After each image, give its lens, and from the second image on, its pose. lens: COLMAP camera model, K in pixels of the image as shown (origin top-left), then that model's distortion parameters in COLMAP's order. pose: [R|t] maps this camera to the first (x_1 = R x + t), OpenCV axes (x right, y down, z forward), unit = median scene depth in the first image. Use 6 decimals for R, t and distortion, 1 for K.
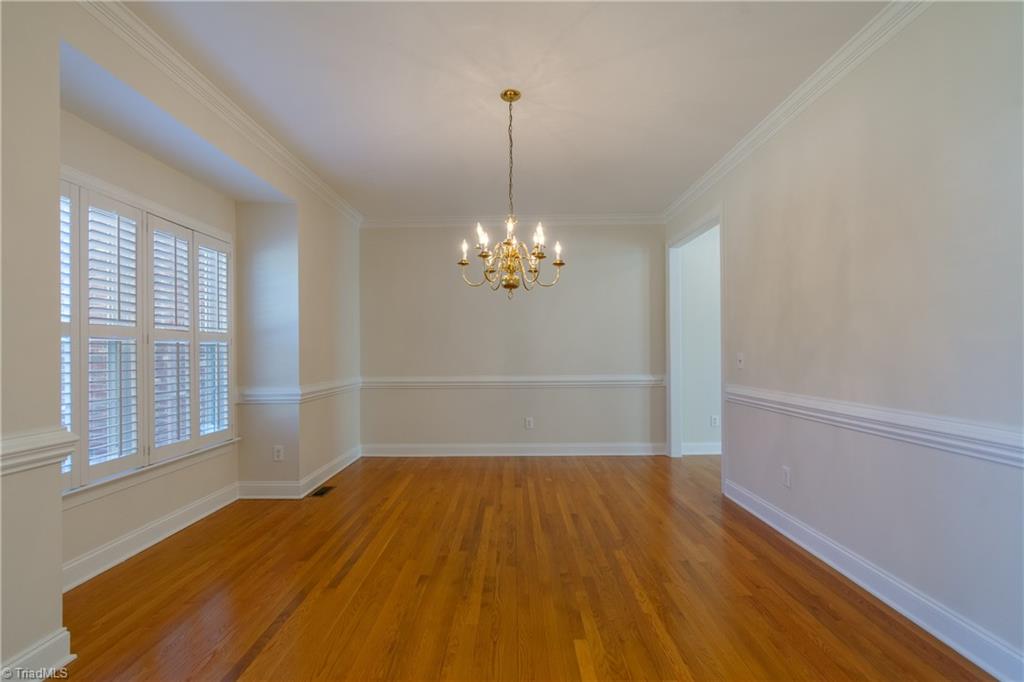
lens RADIAL K [[450.2, 0, 511.0], [0, 450.2, 347.3], [0, 0, 1]] dist [0.005043, -0.003720]
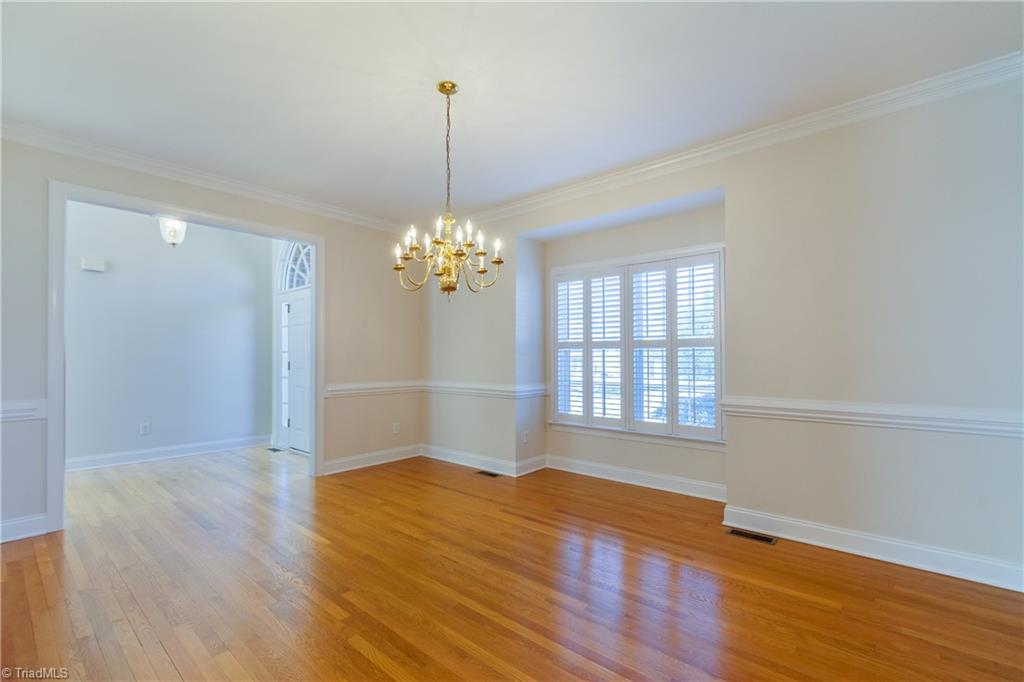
lens RADIAL K [[450.2, 0, 510.7], [0, 450.2, 346.8], [0, 0, 1]] dist [0.005043, -0.003720]
pose [[-0.651974, -0.010998, -0.758161, 0.623624], [0.011533, 0.999635, -0.024419, 0.012578], [0.758153, -0.024665, -0.651610, 1.687954]]
